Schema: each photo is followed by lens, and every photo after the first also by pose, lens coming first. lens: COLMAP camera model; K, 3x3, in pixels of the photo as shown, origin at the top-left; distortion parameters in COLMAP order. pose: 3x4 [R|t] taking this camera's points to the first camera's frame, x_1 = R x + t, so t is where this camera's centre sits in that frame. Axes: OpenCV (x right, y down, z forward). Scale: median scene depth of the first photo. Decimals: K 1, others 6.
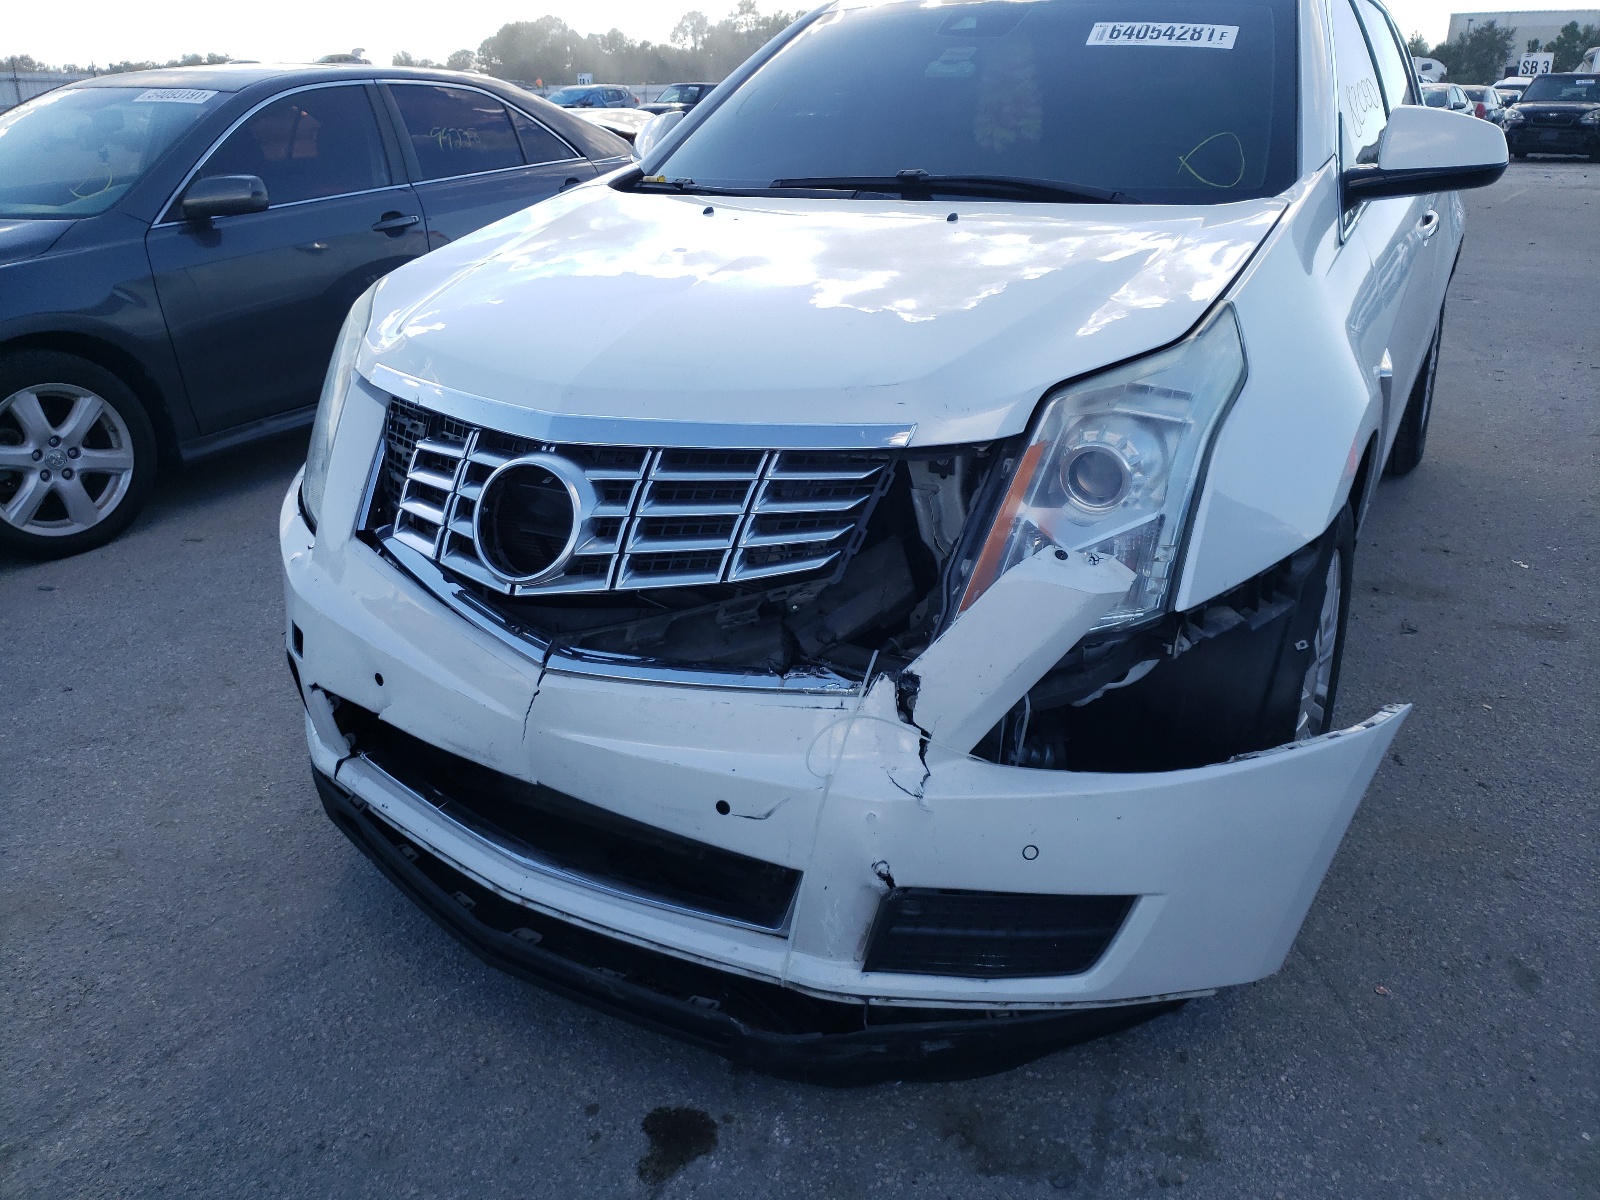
lens RADIAL K [[1209.1, 0, 798.9], [0, 1209.1, 577.8], [0, 0, 1]] dist [0.079549, -0.095254]
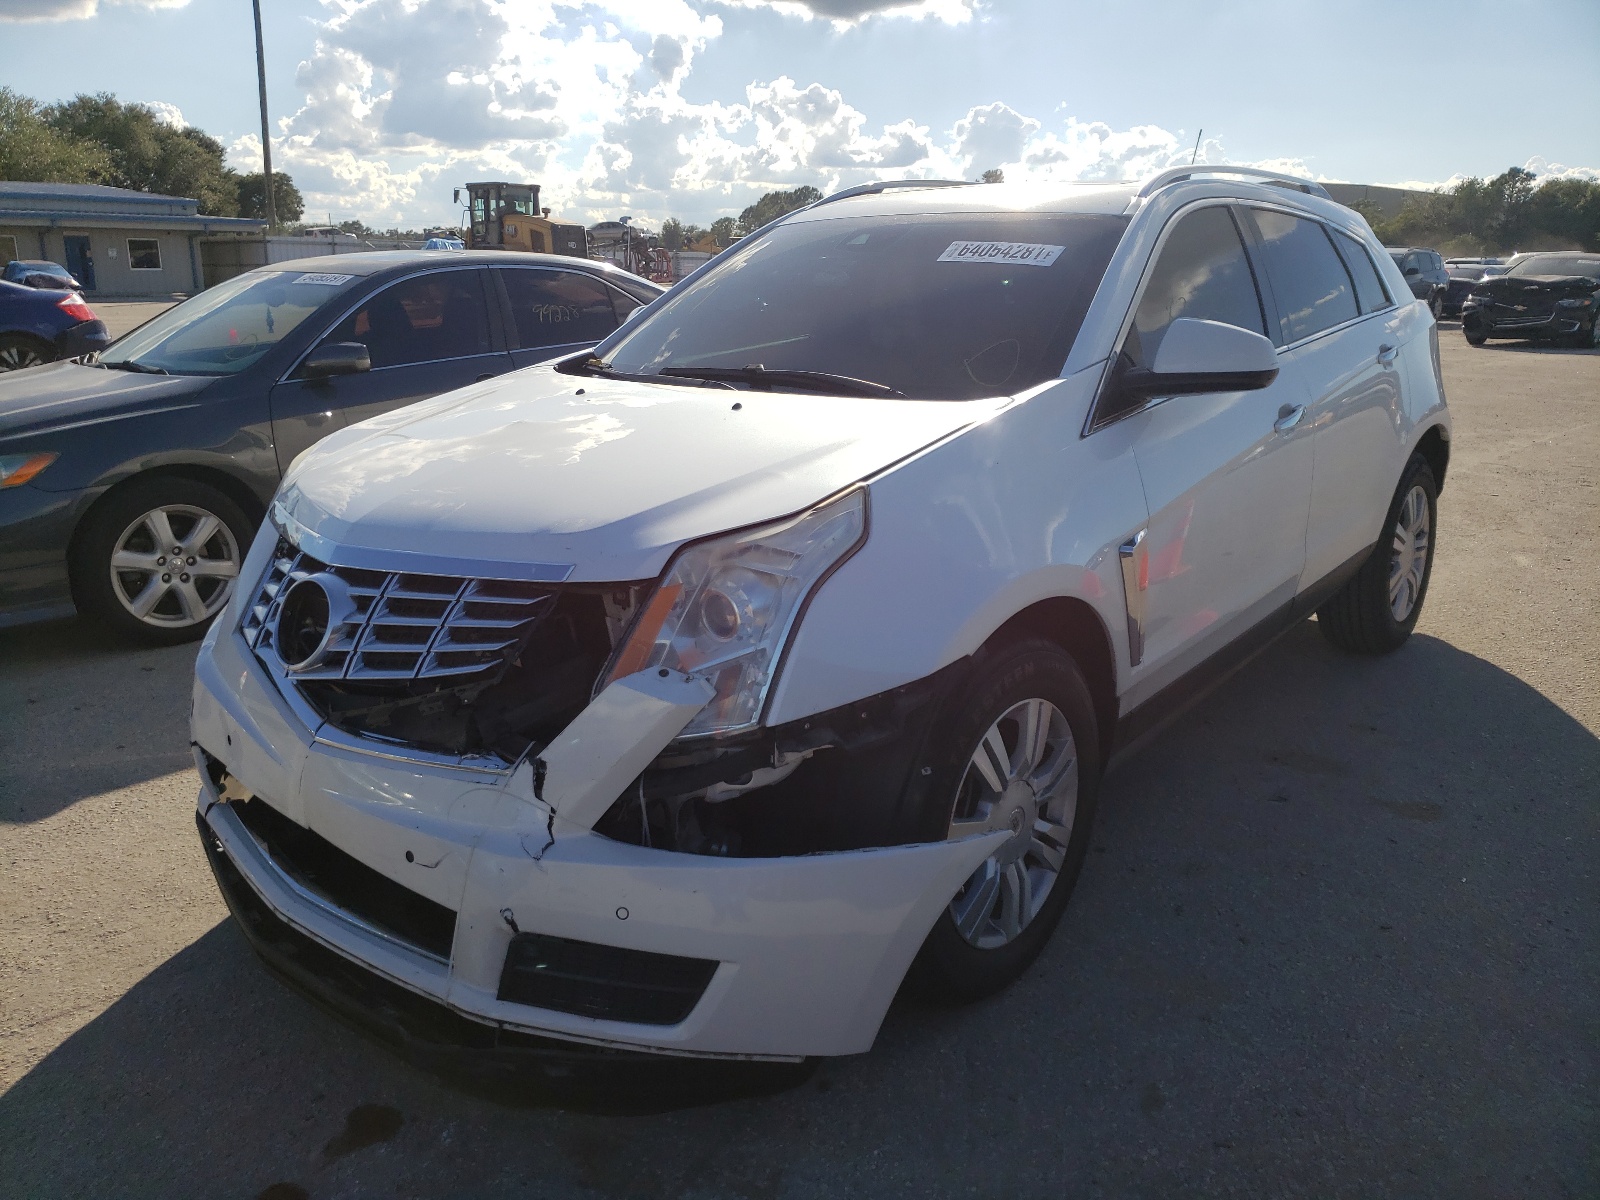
lens RADIAL K [[1210.8, 0, 800.0], [0, 1210.8, 600.0], [0, 0, 1]] dist [0.029908, -0.000750]
pose [[0.981307, 0.059903, -0.182888, 0.551980], [-0.078196, 0.992448, -0.094507, 0.011551], [0.175846, 0.107042, 0.978581, -0.200906]]
